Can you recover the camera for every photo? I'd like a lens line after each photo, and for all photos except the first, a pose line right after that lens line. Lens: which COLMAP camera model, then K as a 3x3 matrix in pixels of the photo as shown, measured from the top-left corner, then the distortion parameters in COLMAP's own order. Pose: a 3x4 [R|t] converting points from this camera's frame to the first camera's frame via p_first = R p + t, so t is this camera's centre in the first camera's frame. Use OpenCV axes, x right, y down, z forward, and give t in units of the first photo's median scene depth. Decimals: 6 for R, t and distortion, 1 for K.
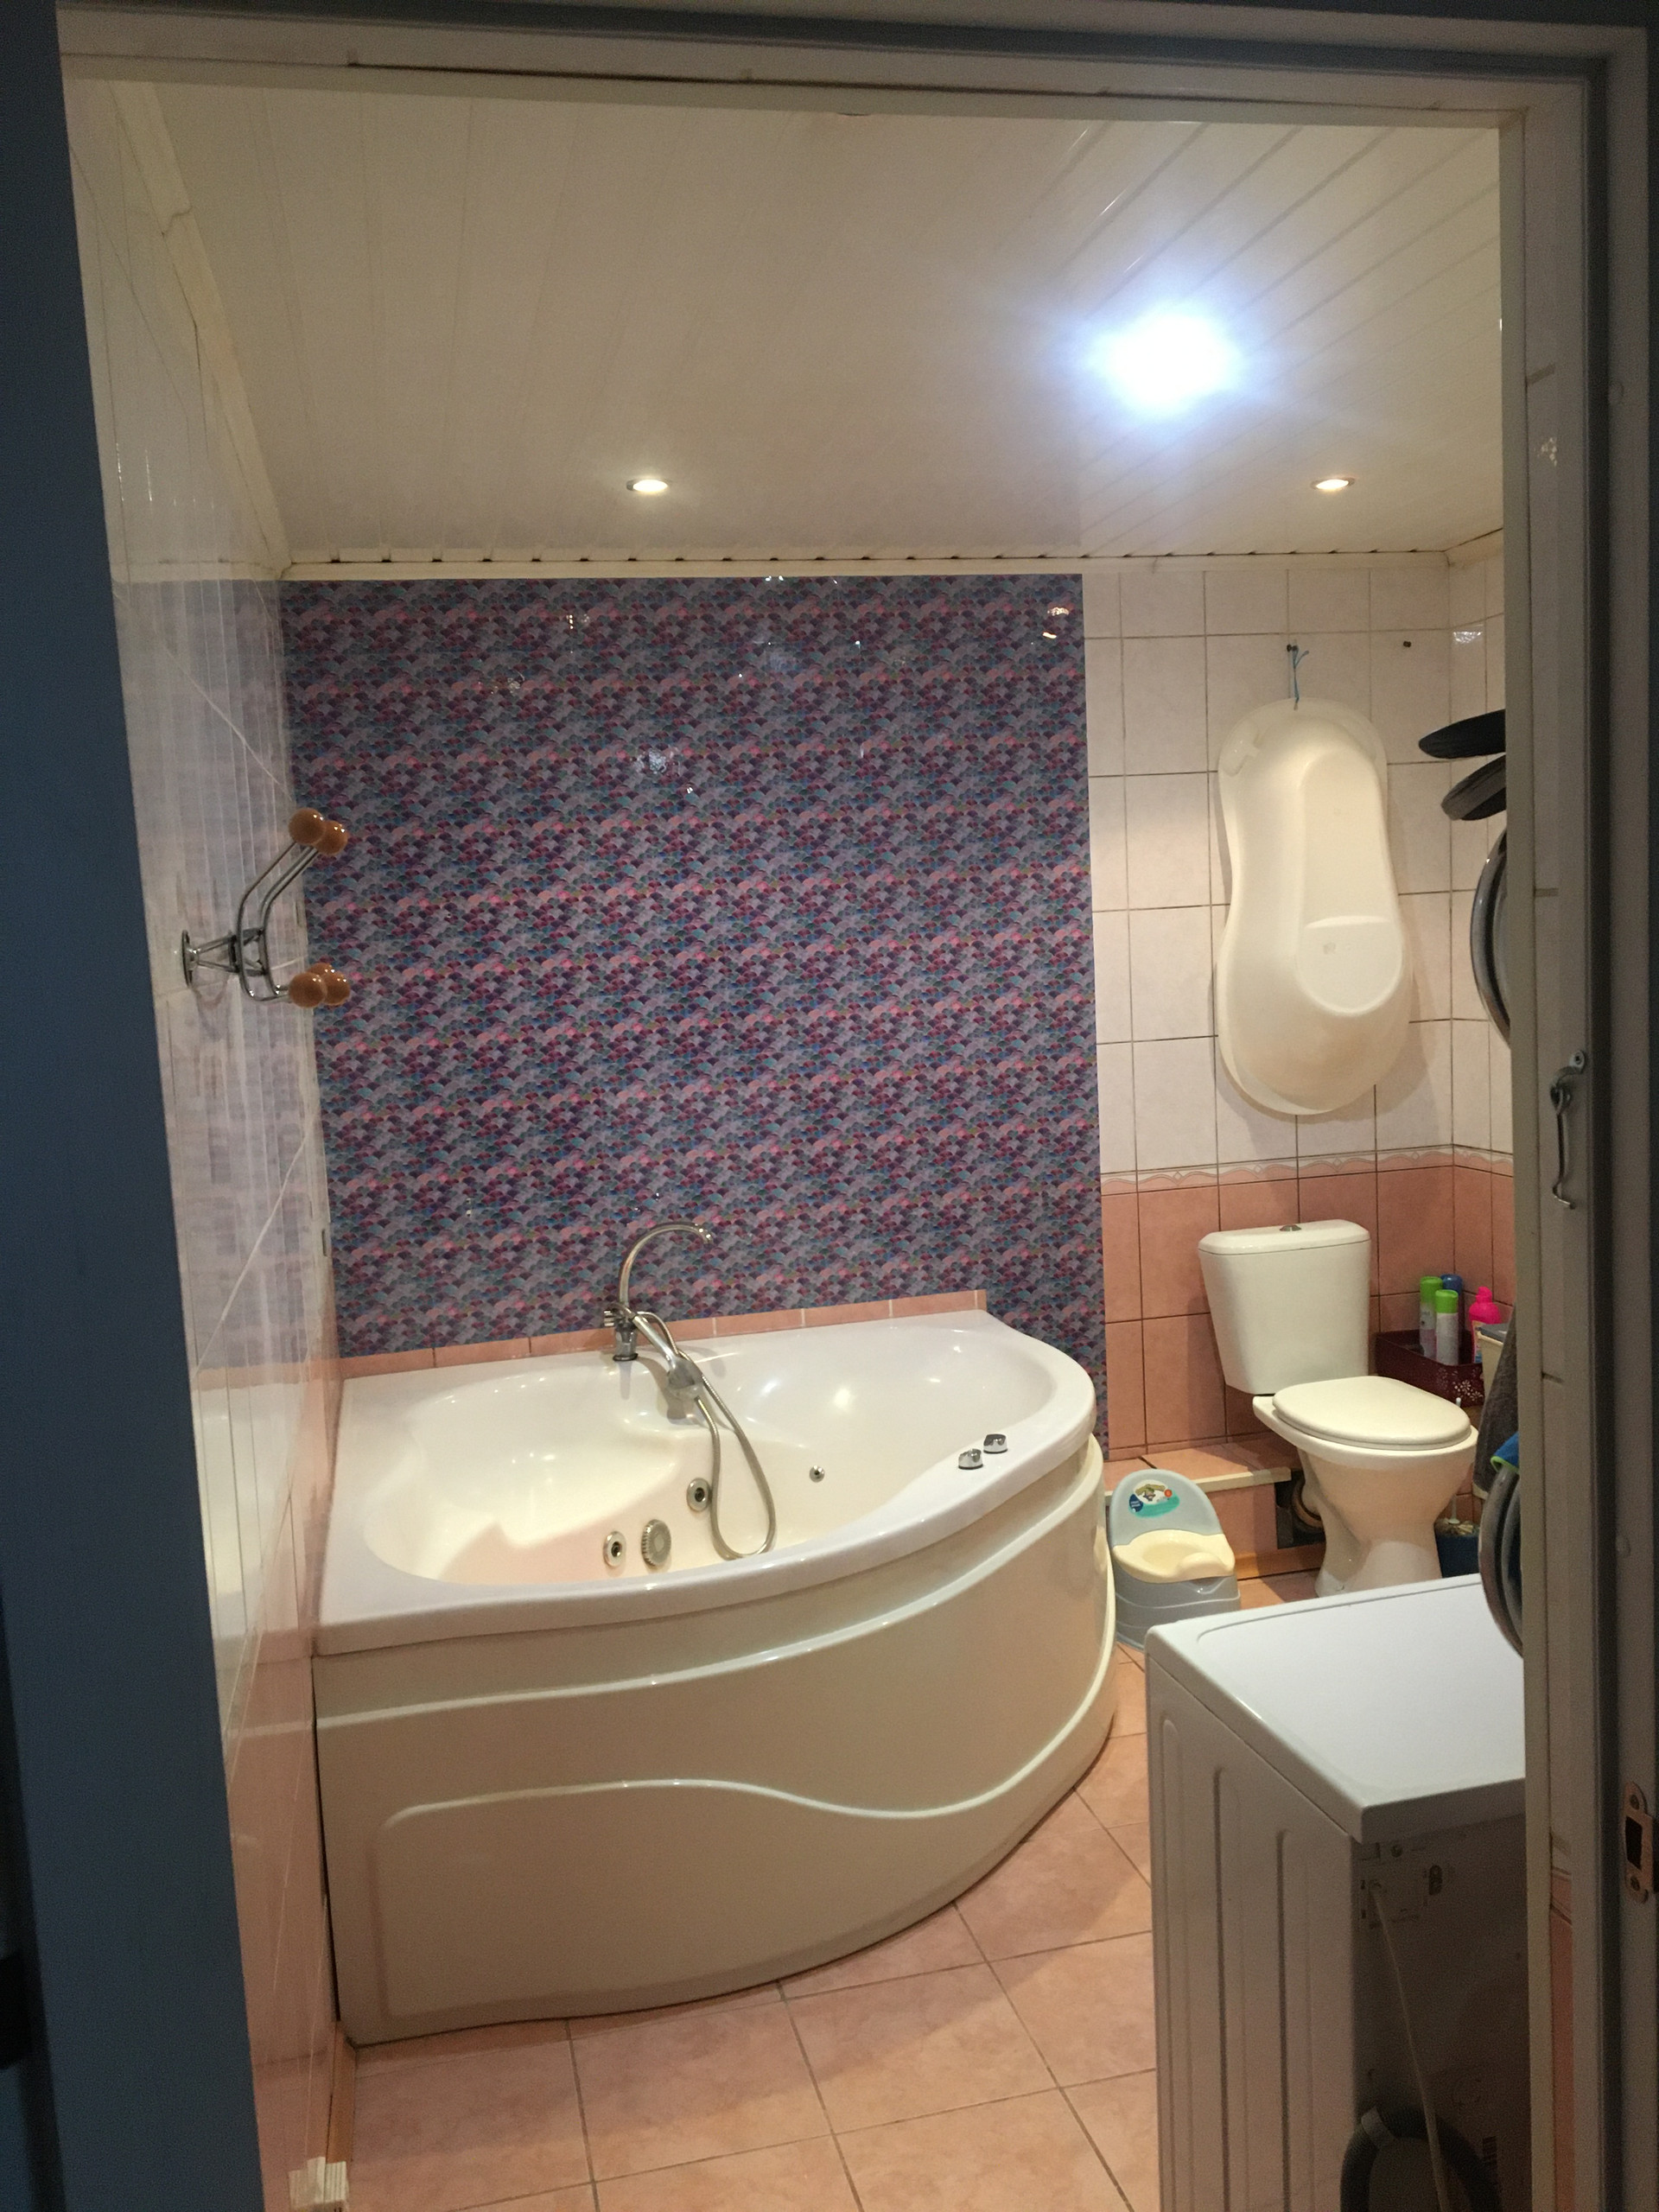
lens RADIAL K [[1841.5, 0, 826.1], [0, 1841.5, 1106.2], [0, 0, 1]] dist [0.054133, -0.074376]
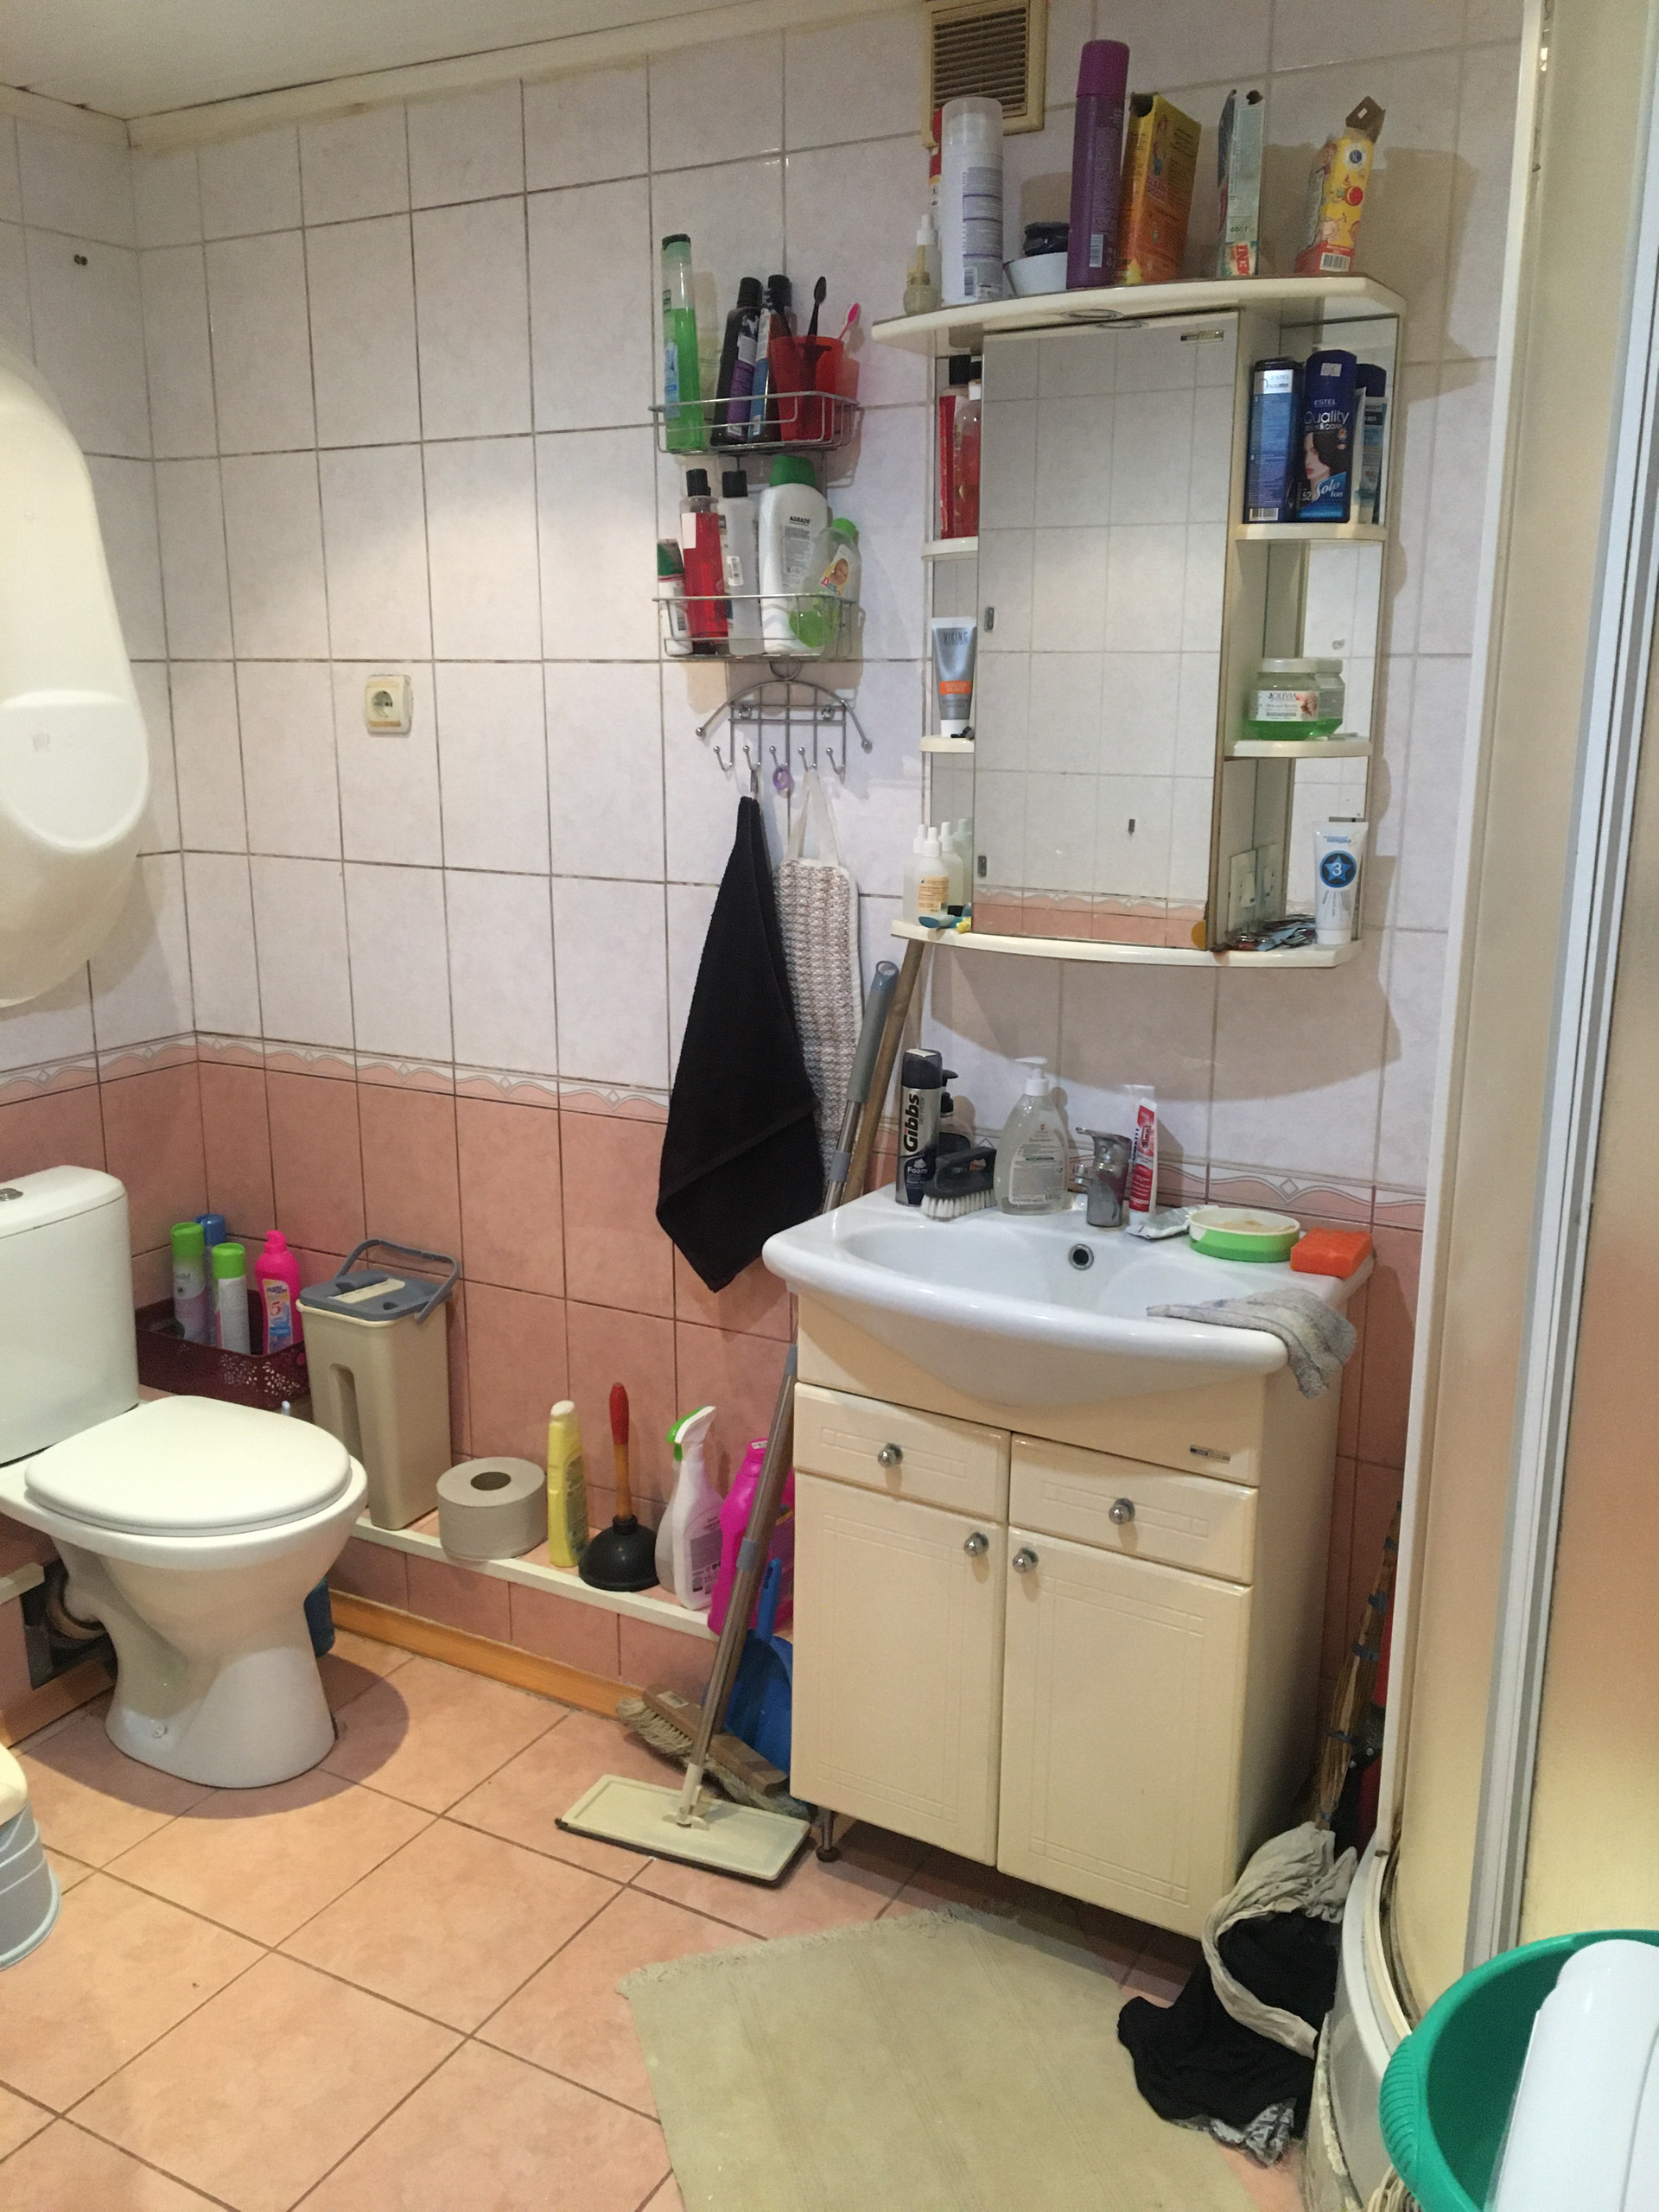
lens RADIAL K [[1841.5, 0, 823.6], [0, 1841.5, 1120.4], [0, 0, 1]] dist [0.054133, -0.074376]
pose [[0.675927, -0.123066, 0.726620, -0.015176], [0.038432, 0.990503, 0.132008, -0.030773], [-0.735965, -0.061302, 0.674238, 0.363887]]
